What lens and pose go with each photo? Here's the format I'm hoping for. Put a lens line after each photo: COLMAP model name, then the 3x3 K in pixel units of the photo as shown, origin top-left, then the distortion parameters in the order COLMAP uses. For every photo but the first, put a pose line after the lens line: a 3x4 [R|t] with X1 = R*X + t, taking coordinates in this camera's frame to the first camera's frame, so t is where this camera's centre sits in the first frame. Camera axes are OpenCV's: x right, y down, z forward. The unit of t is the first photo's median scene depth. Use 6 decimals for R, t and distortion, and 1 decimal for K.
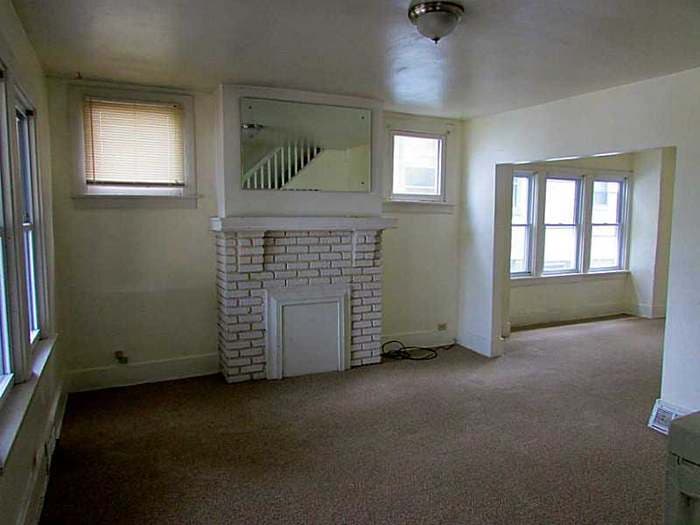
lens RADIAL K [[506.3, 0, 350.0], [0, 506.3, 262.5], [0, 0, 1]] dist [0.006360, -0.024625]
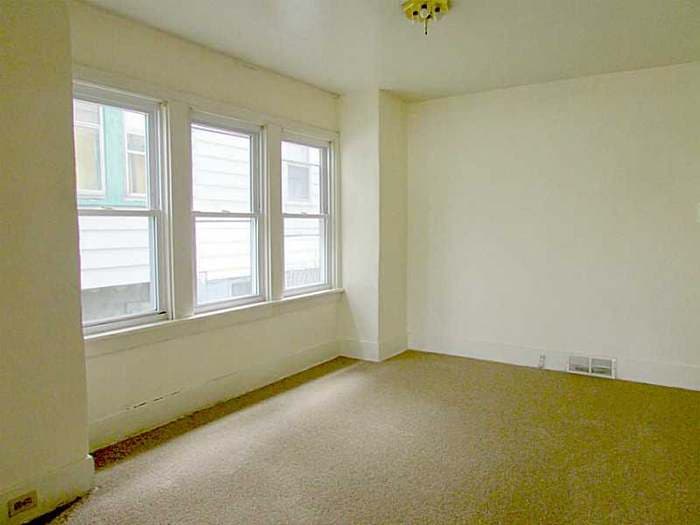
lens RADIAL K [[506.3, 0, 350.0], [0, 506.3, 262.5], [0, 0, 1]] dist [0.006360, -0.024625]
pose [[0.860310, -0.047587, 0.507545, 0.248329], [0.058242, 0.998289, -0.005123, -0.013613], [-0.506433, 0.033968, 0.861610, 0.465613]]
